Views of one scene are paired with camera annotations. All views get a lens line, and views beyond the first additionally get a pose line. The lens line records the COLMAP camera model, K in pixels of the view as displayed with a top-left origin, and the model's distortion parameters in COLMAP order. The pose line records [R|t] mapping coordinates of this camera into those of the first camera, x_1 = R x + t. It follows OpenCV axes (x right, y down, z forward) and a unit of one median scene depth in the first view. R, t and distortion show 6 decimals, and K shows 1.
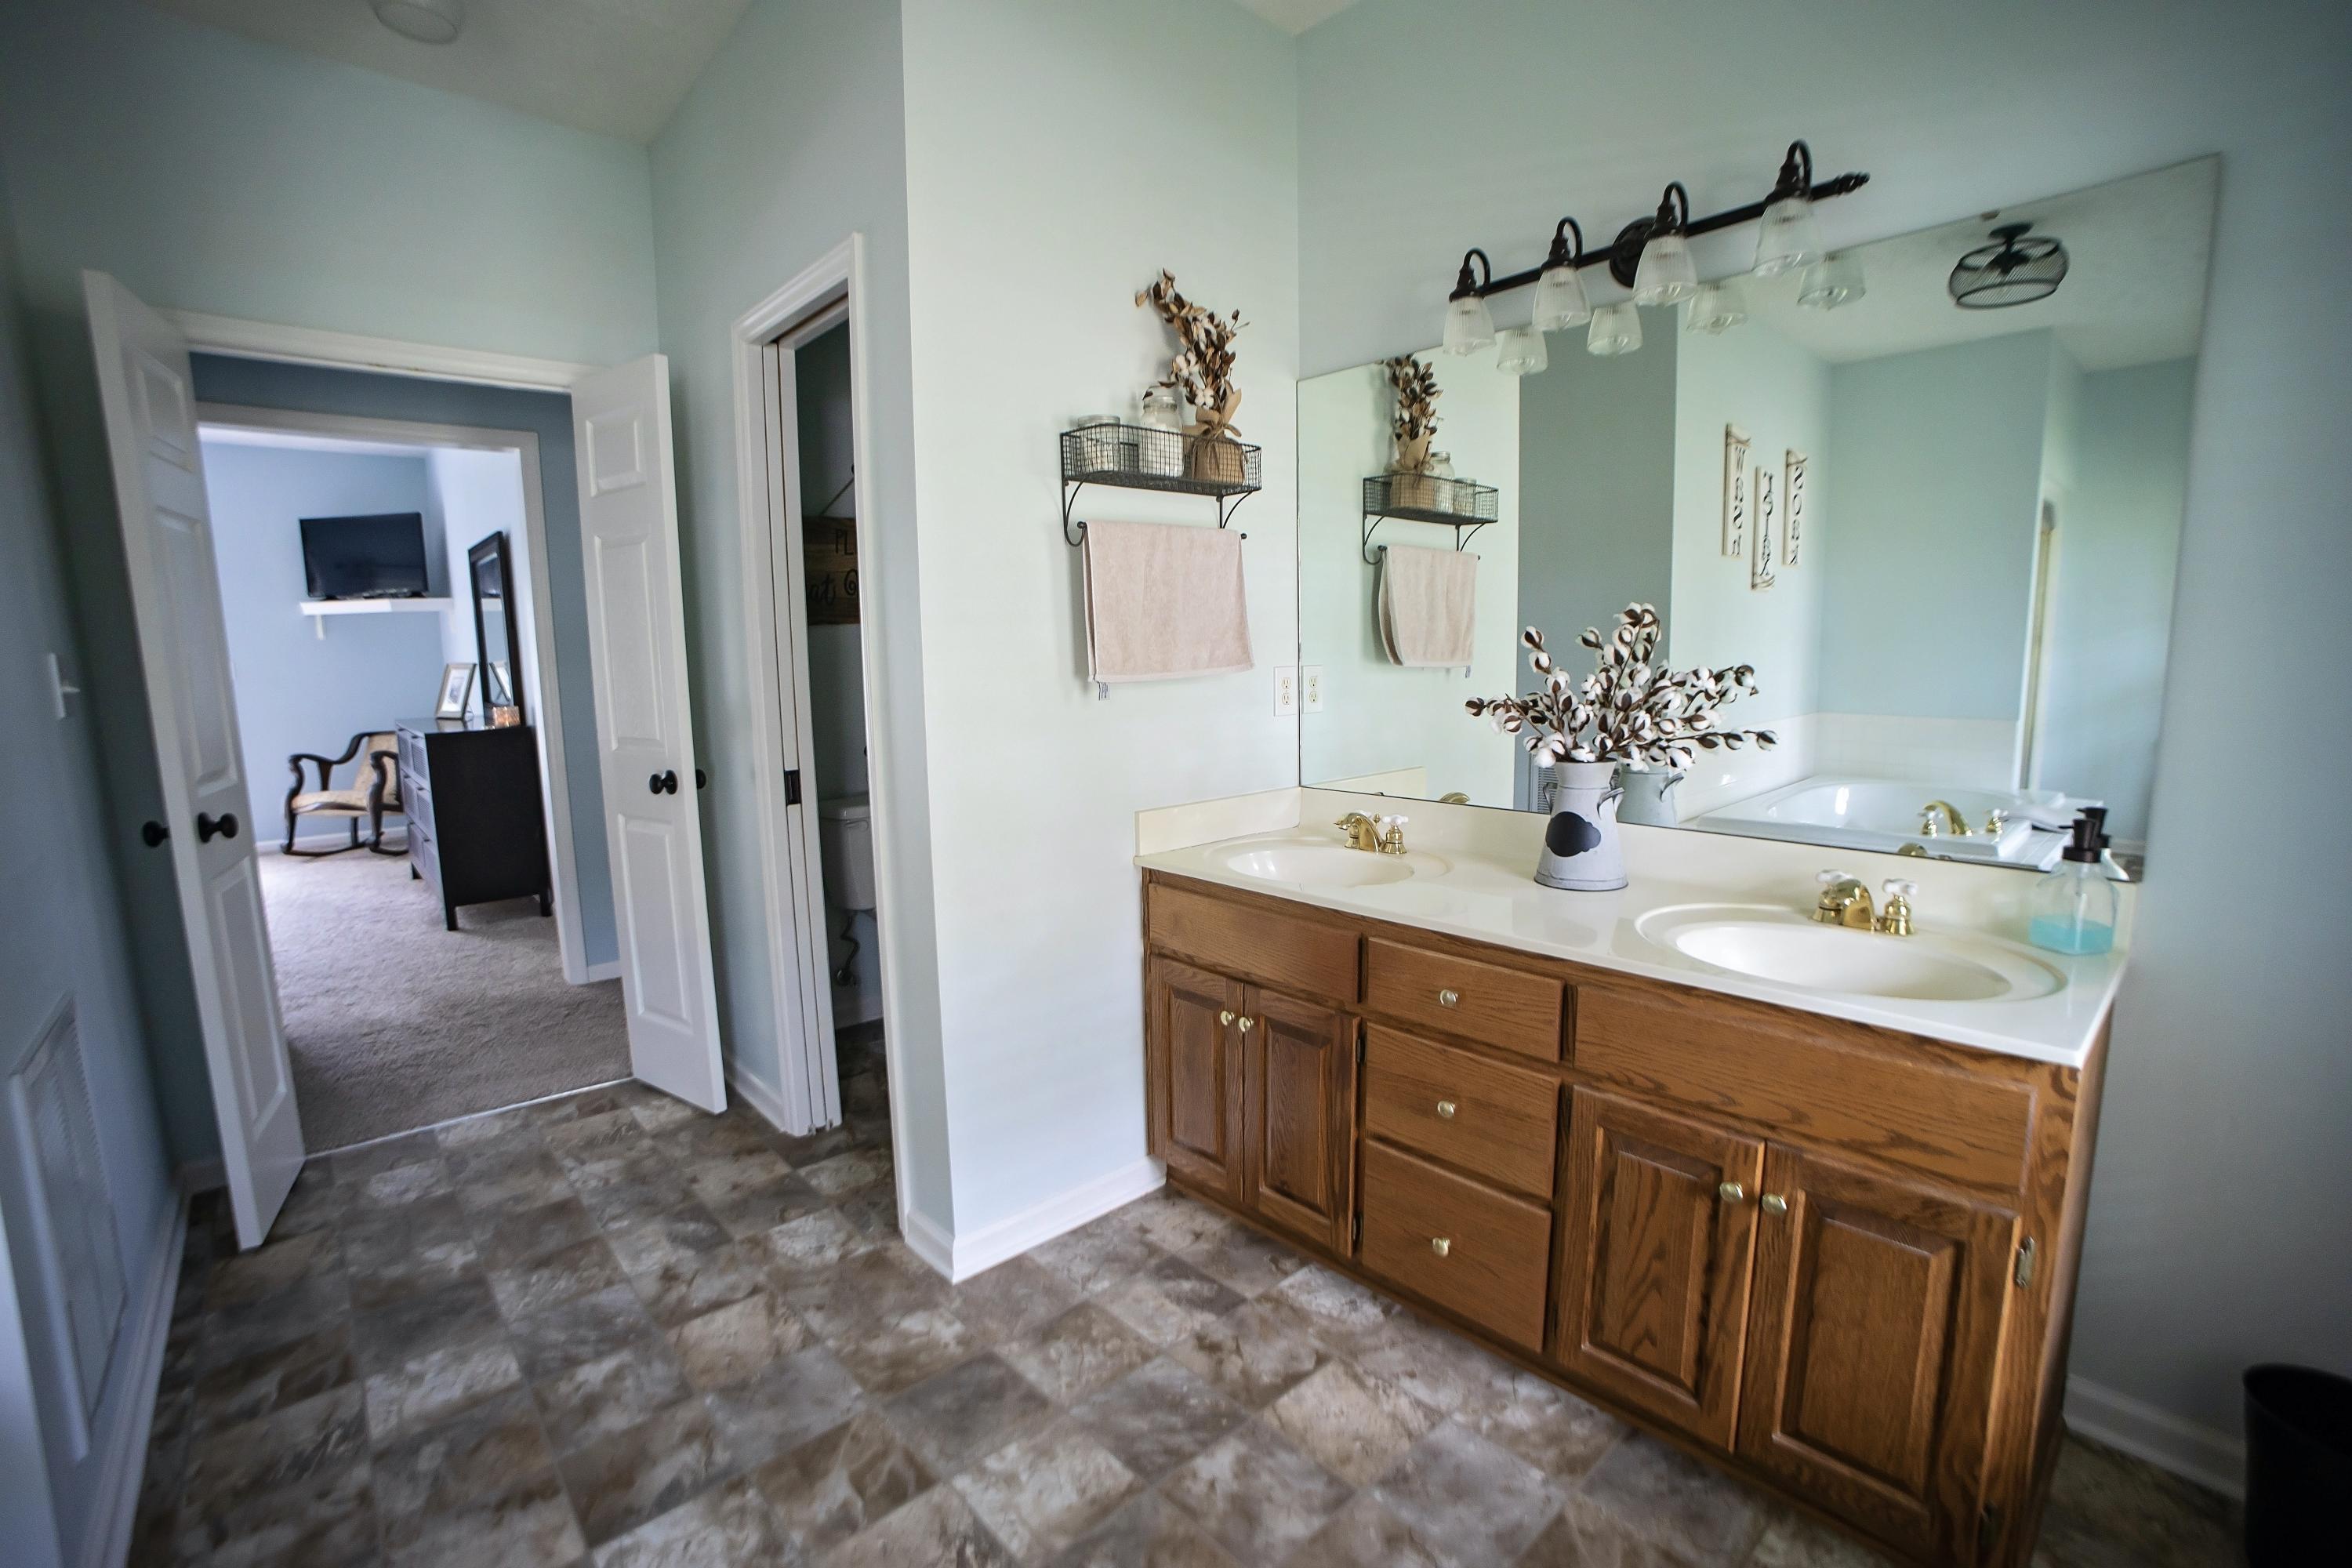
lens RADIAL K [[1052.3, 0, 1181.6], [0, 1052.3, 791.2], [0, 0, 1]] dist [-0.107730, 0.042765]
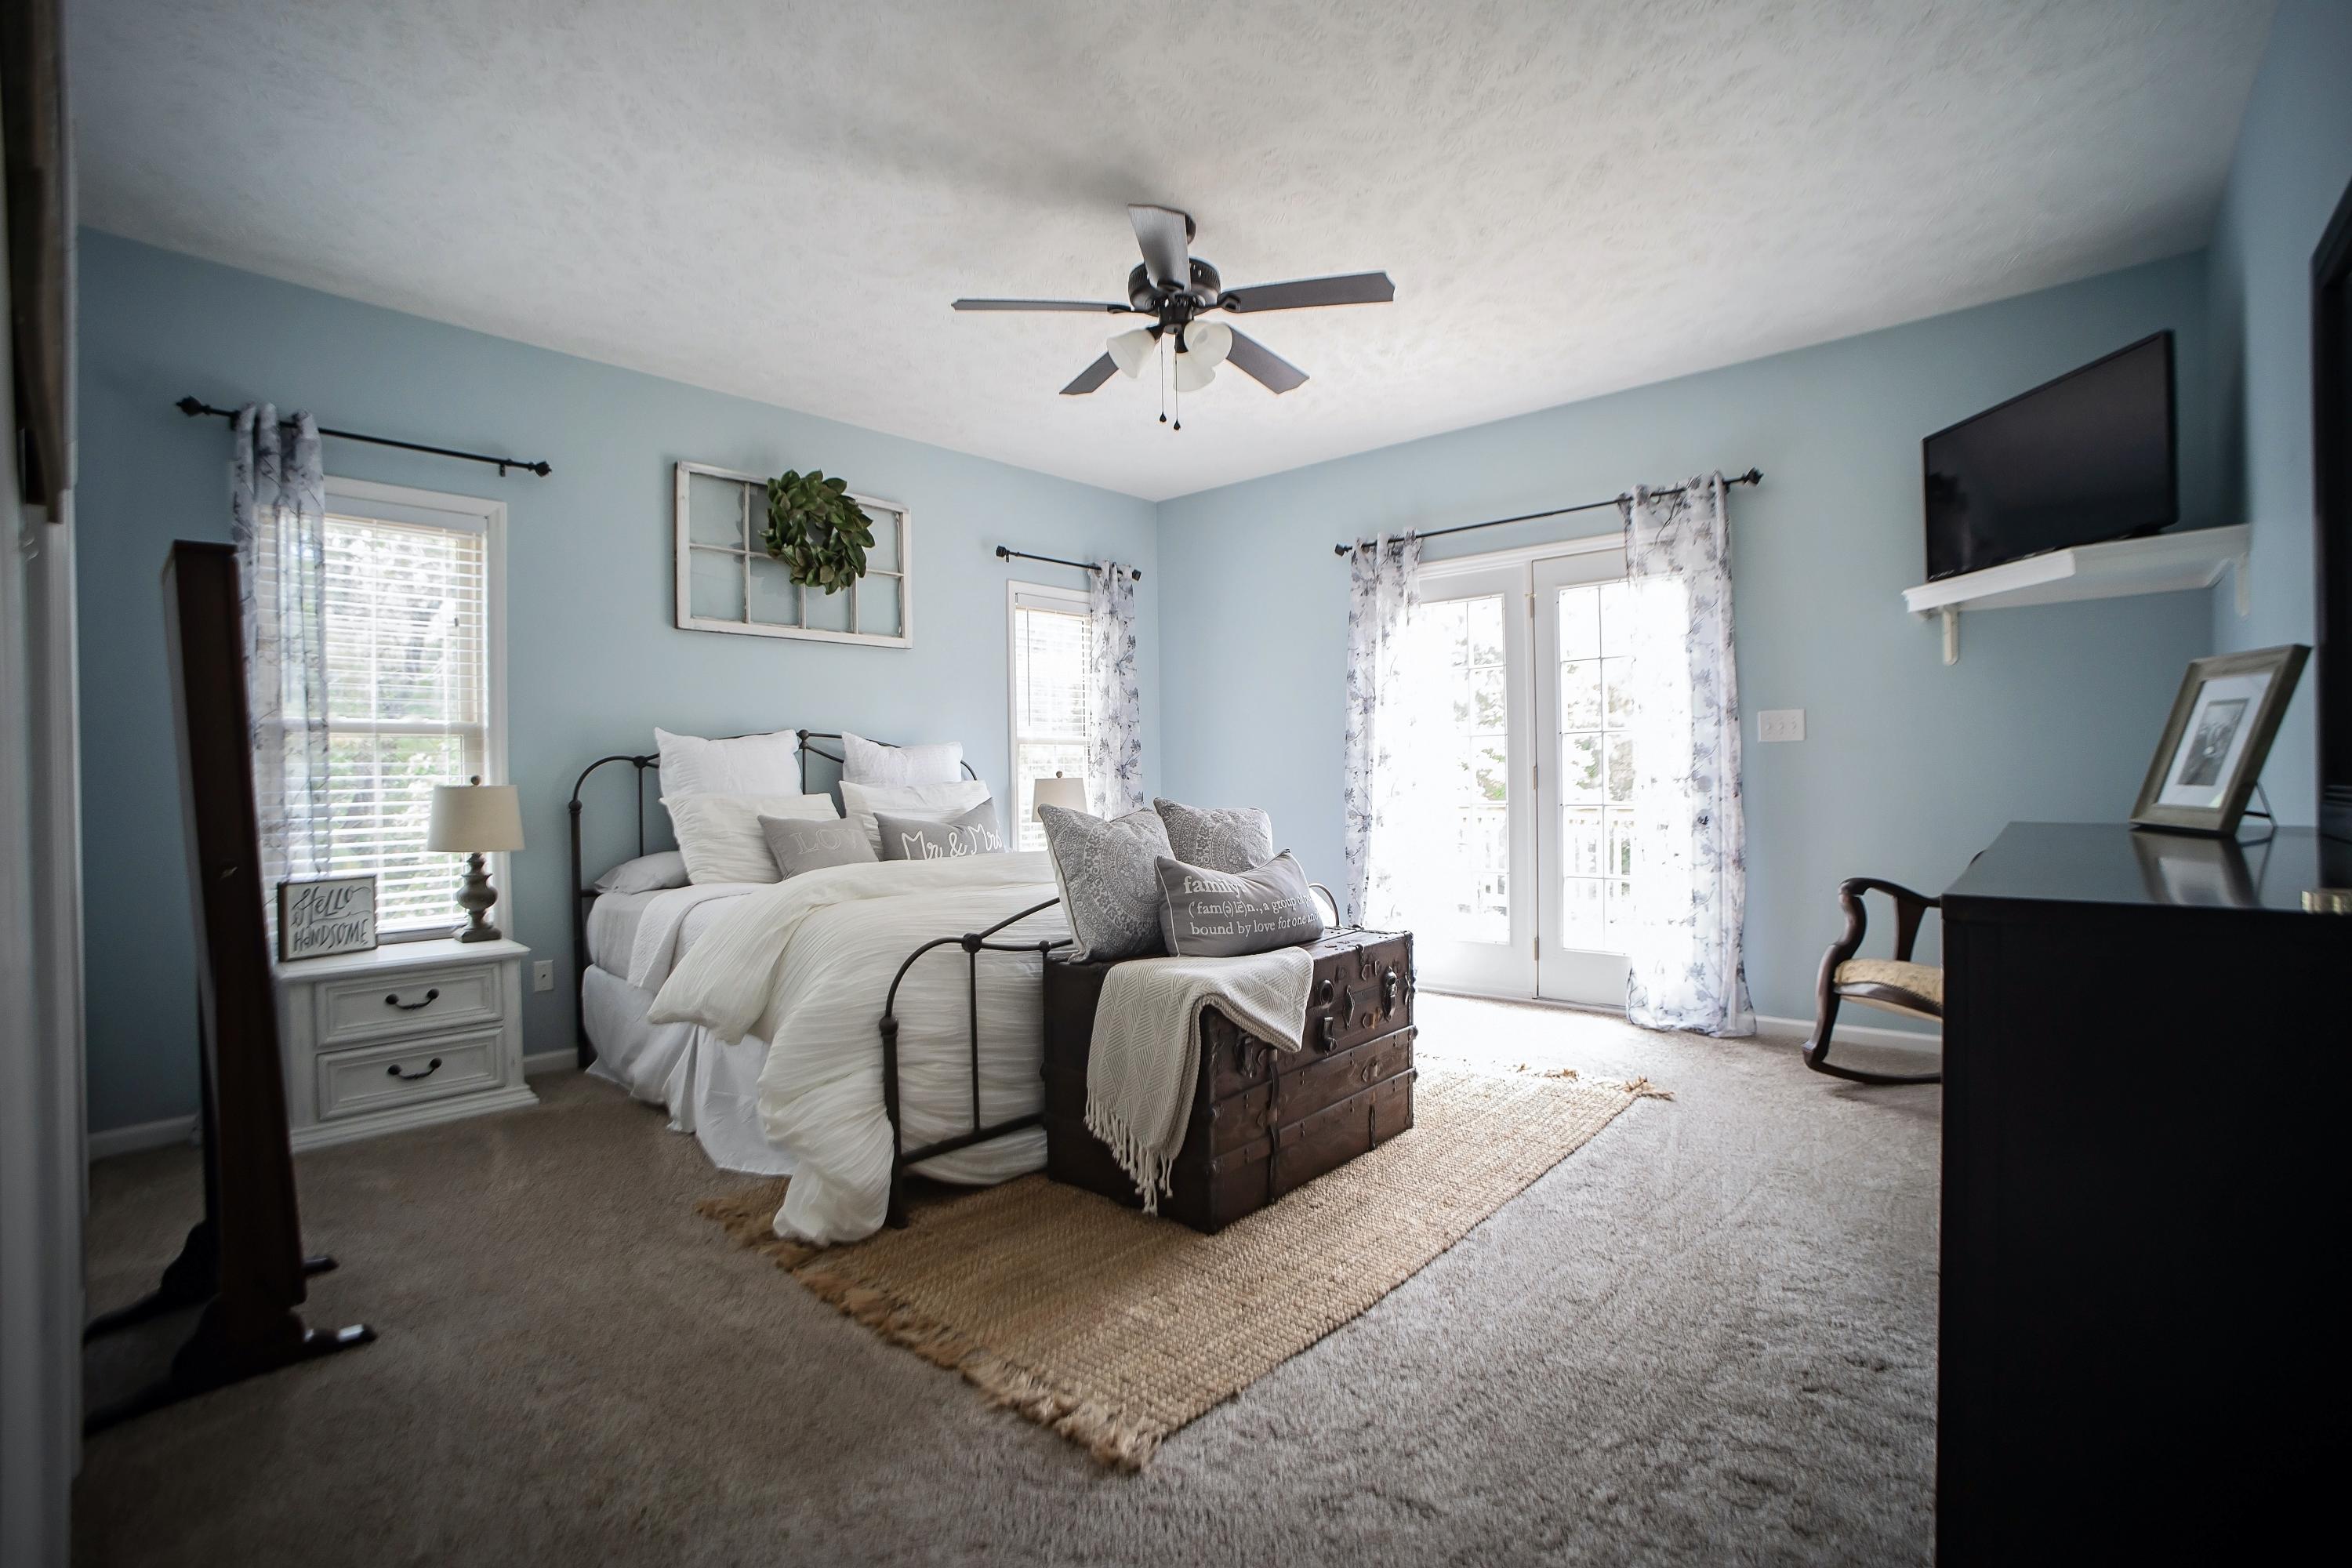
lens RADIAL K [[1052.3, 0, 1181.6], [0, 1052.3, 791.2], [0, 0, 1]] dist [-0.107730, 0.042765]
pose [[0.106870, 0.025945, -0.993934, -0.409904], [-0.124291, 0.992167, 0.012535, -0.044836], [0.986474, 0.122197, 0.109258, 0.587766]]
